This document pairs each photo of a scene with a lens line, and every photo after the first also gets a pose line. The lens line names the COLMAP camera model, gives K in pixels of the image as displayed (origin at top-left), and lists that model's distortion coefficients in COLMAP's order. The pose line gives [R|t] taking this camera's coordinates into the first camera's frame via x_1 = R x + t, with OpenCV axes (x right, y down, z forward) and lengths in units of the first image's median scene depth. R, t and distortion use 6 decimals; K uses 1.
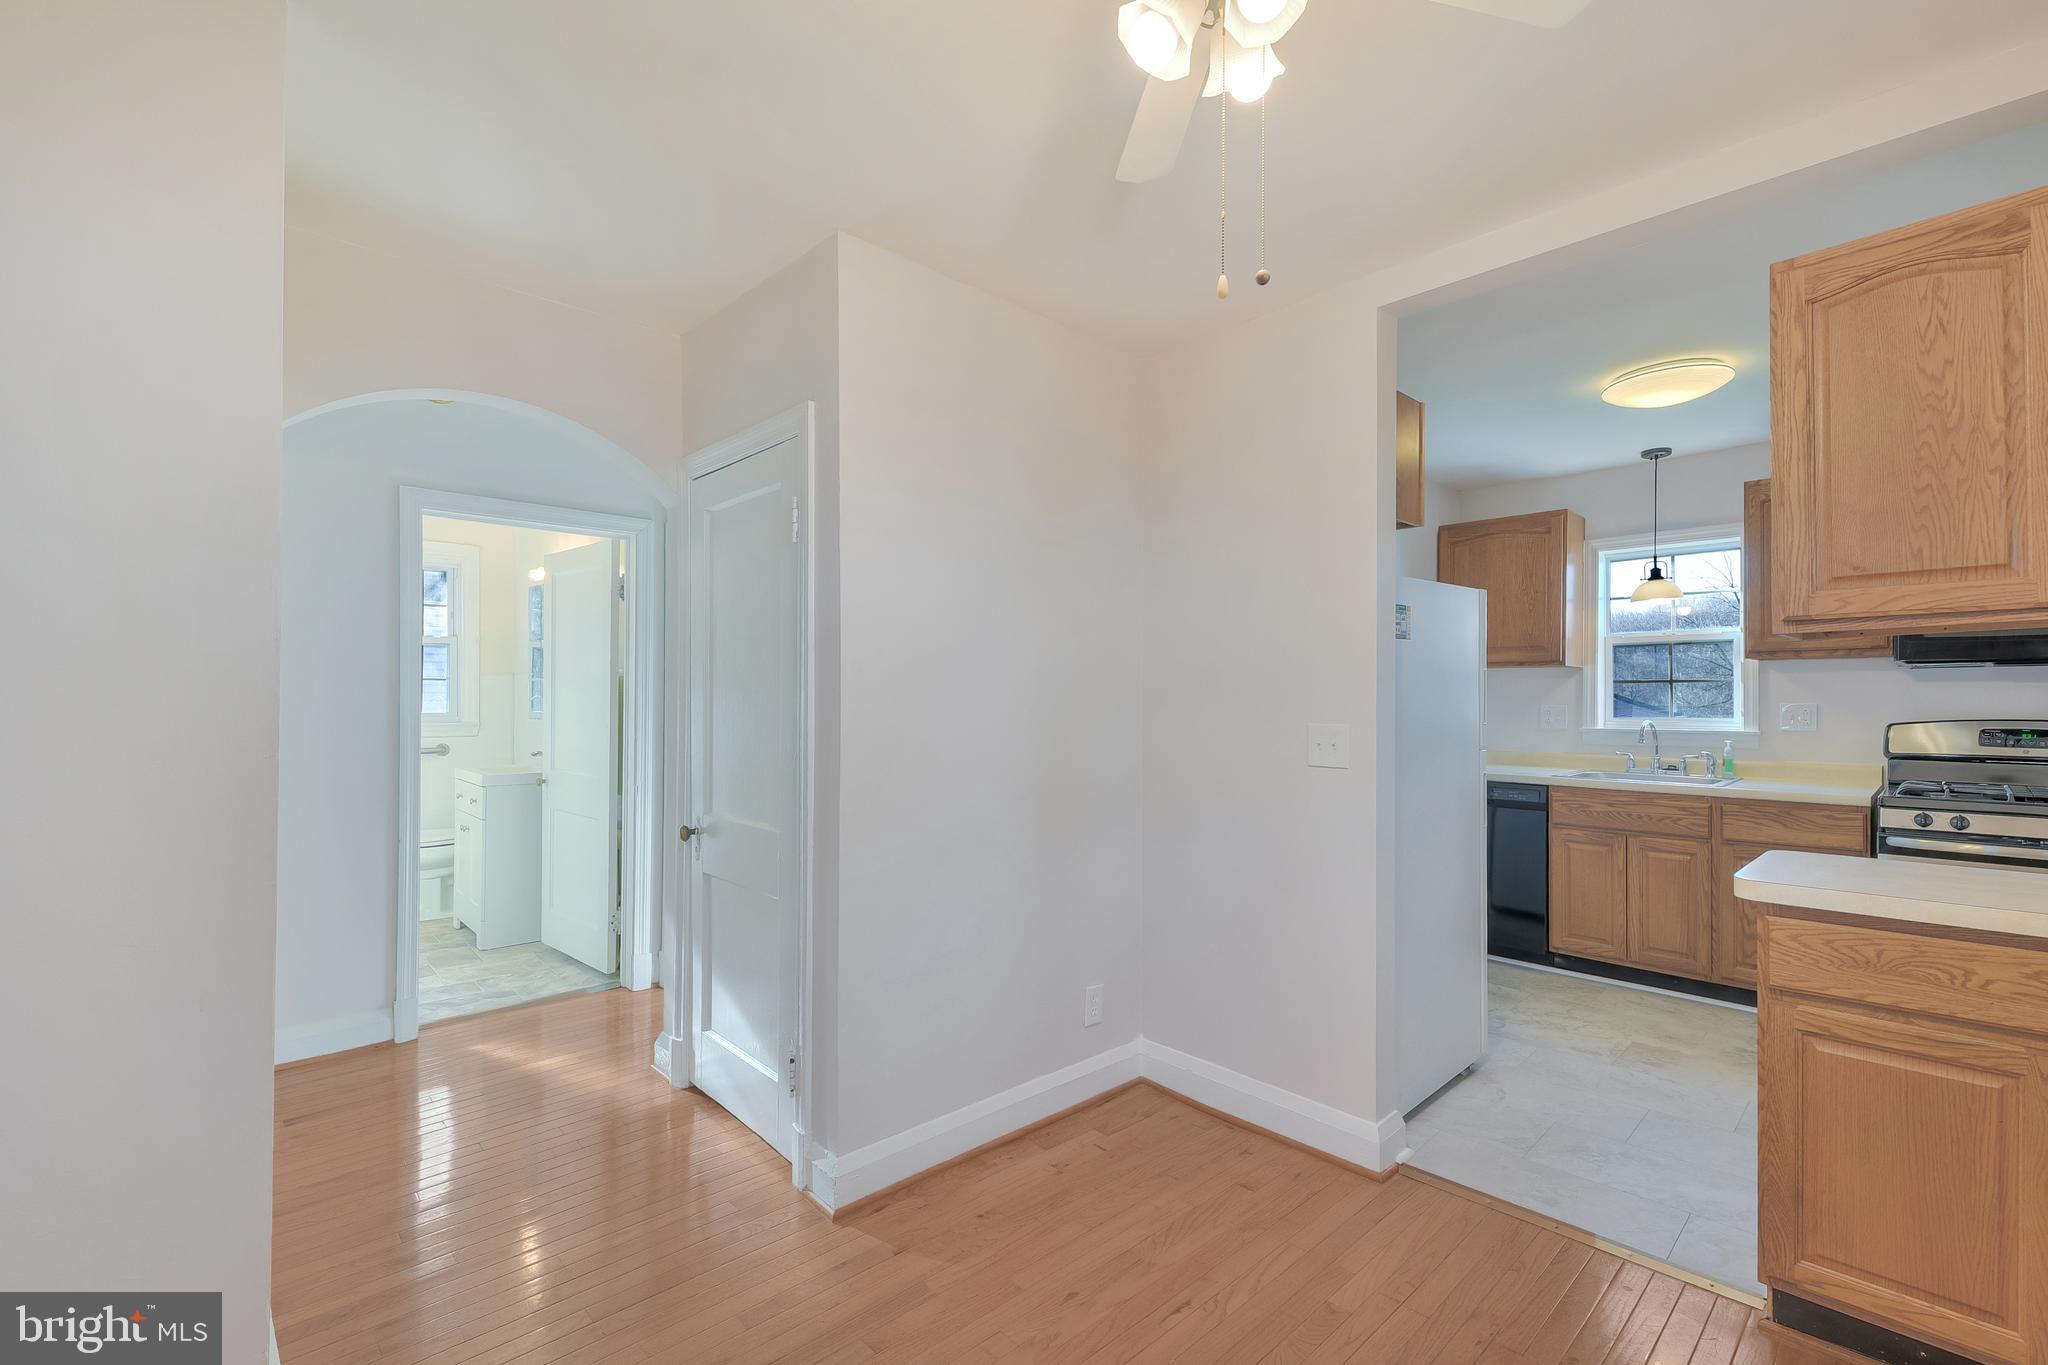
lens RADIAL K [[888.8, 0, 1016.8], [0, 888.8, 687.9], [0, 0, 1]] dist [0.002000, -0.005659]
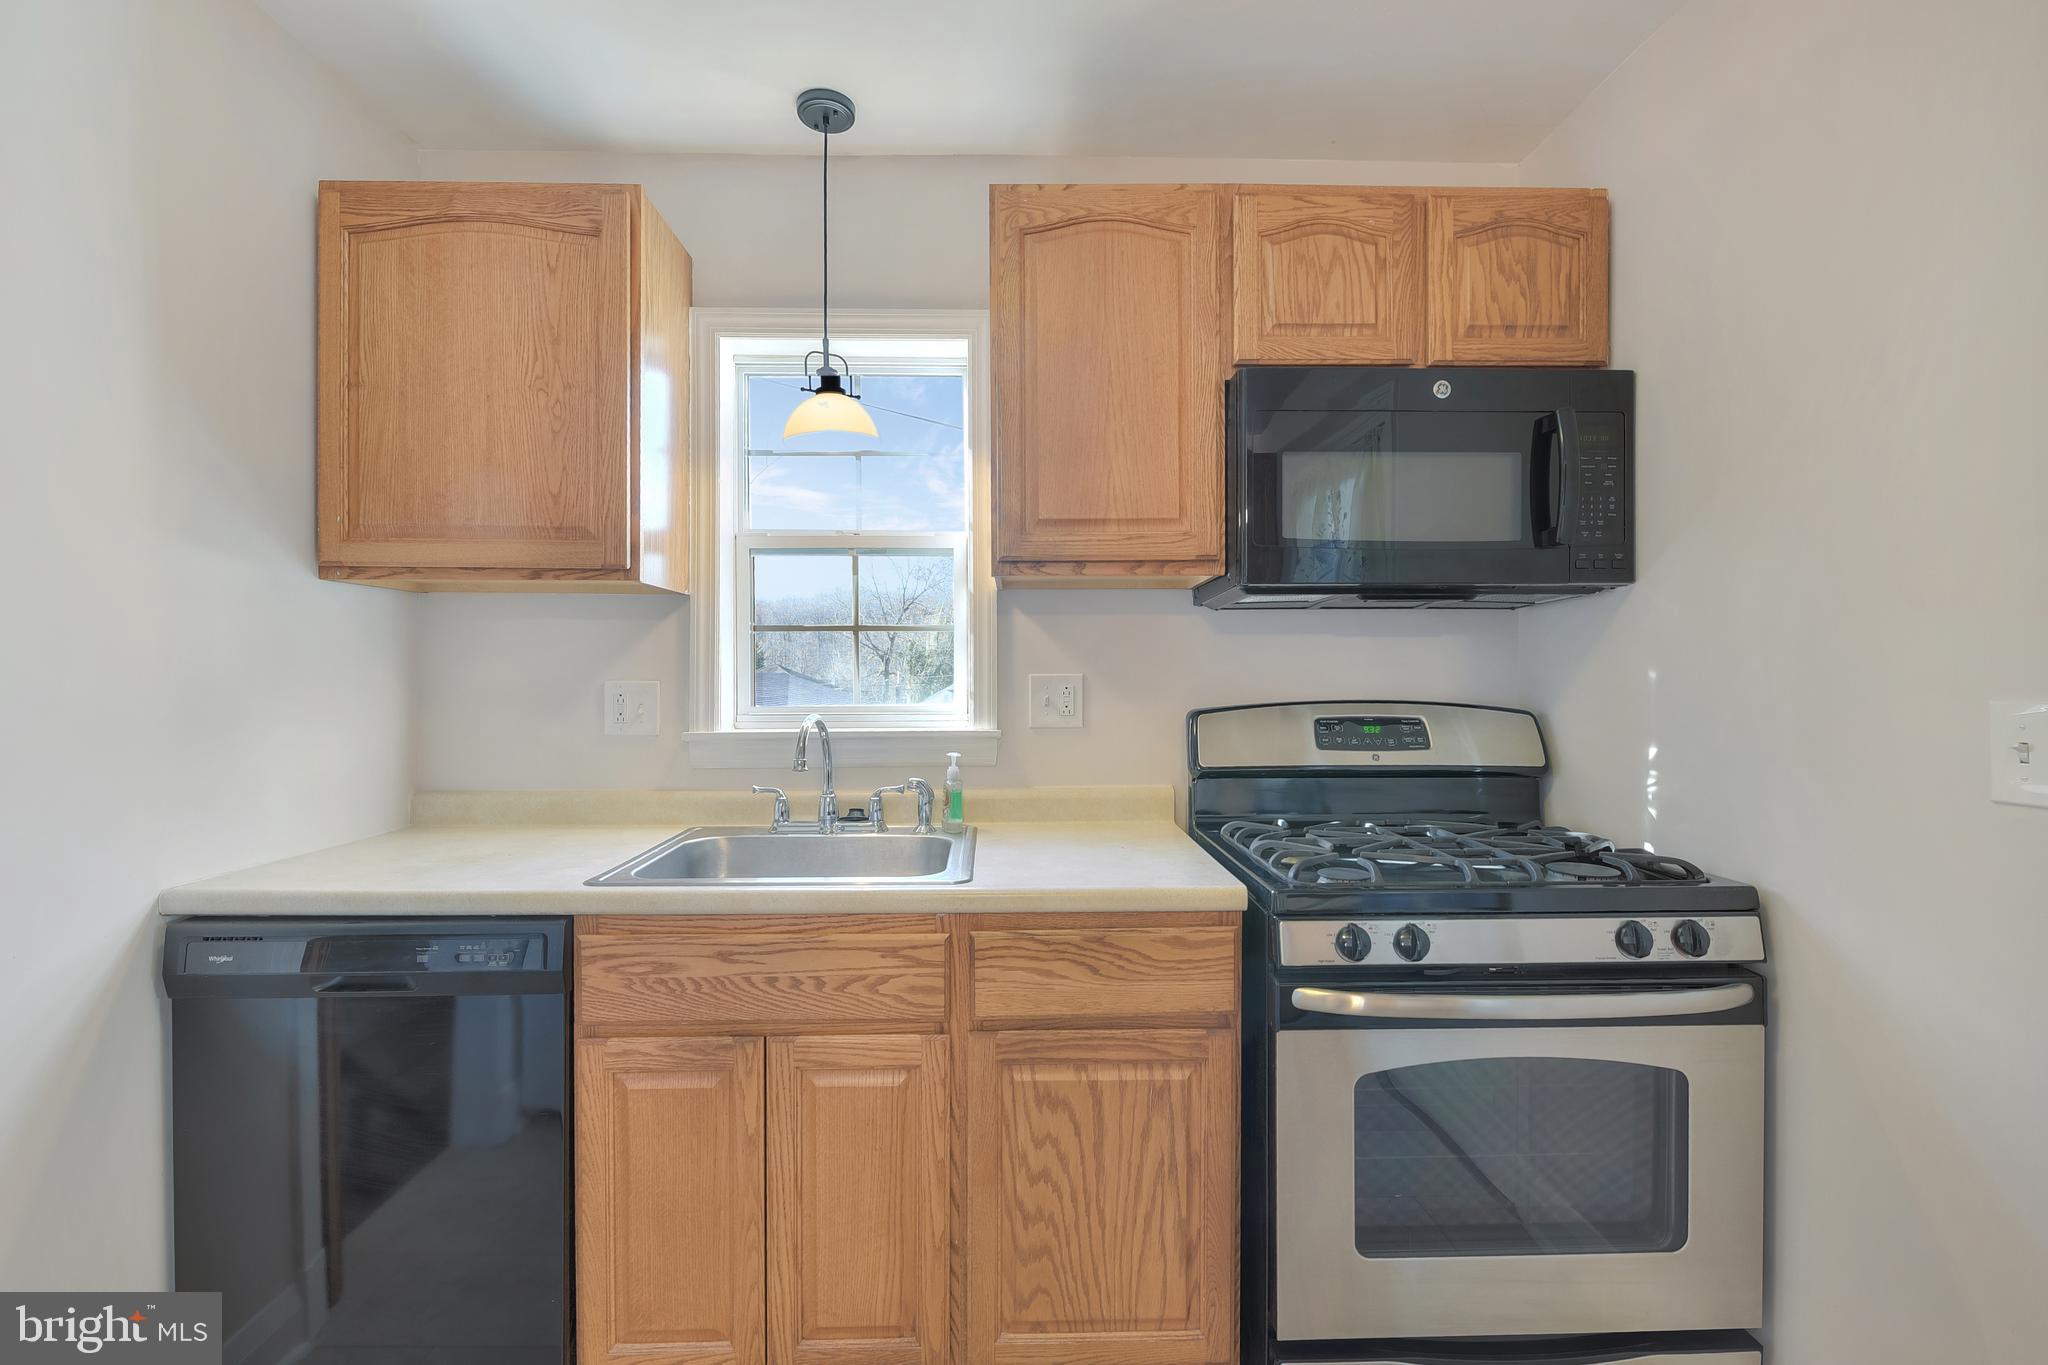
lens RADIAL K [[888.8, 0, 1016.8], [0, 888.8, 687.9], [0, 0, 1]] dist [0.002000, -0.005659]
pose [[0.665715, -0.015699, 0.746041, 0.482631], [-0.004920, 0.999665, 0.025427, 0.012344], [-0.746190, -0.020598, 0.665414, 0.679447]]
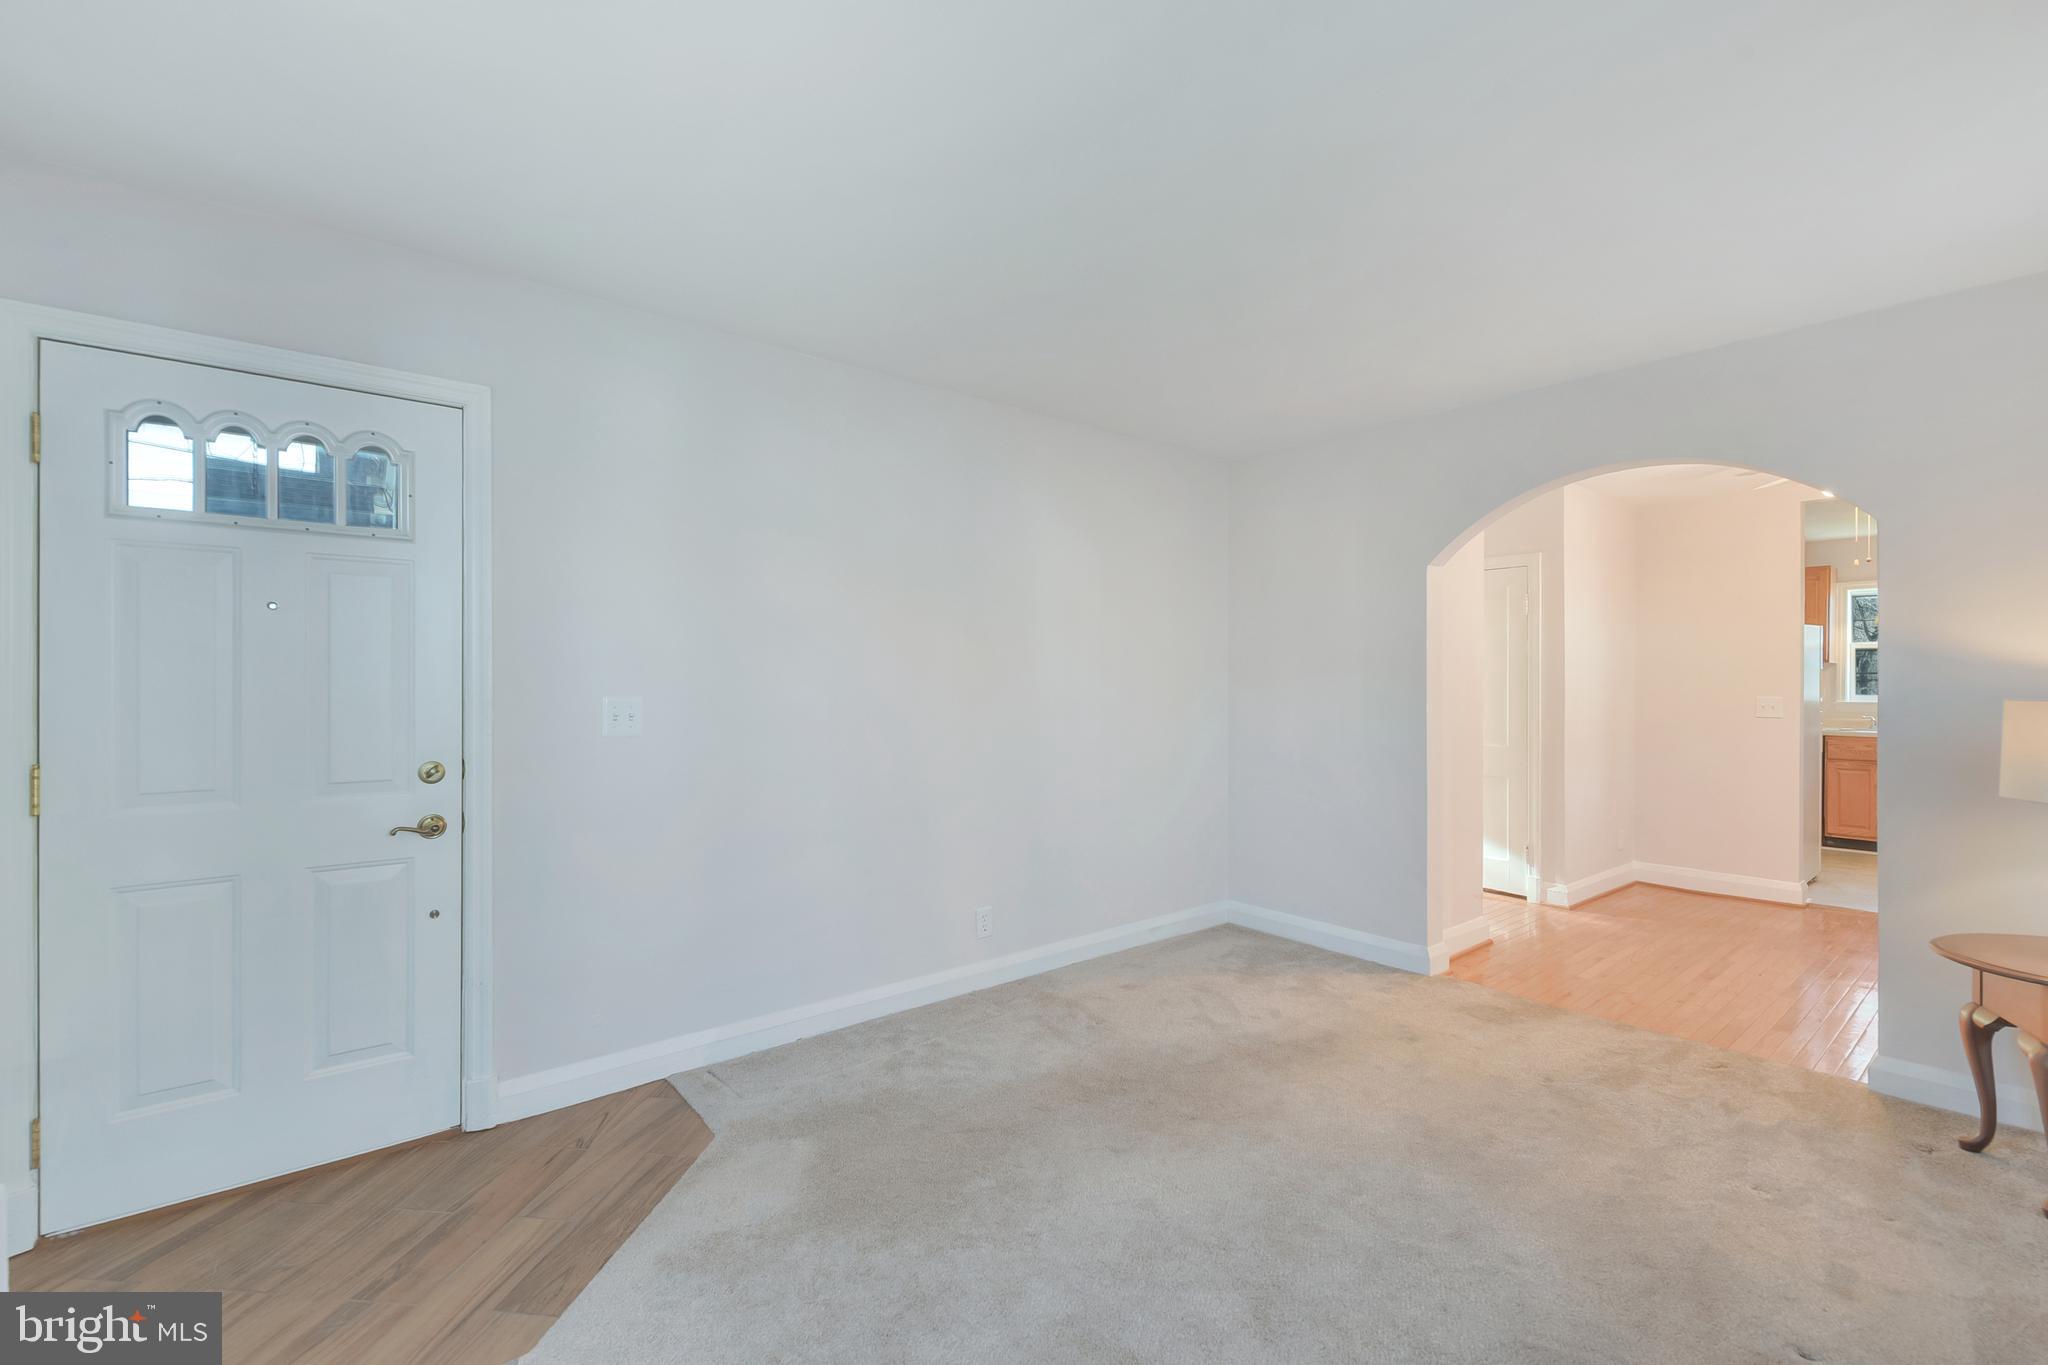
lens RADIAL K [[888.8, 0, 1016.8], [0, 888.8, 687.9], [0, 0, 1]] dist [0.002000, -0.005659]
pose [[0.997964, -0.002226, -0.063738, -0.833219], [0.003197, 0.999880, 0.015142, -0.008741], [0.063697, -0.015315, 0.997852, -0.771976]]
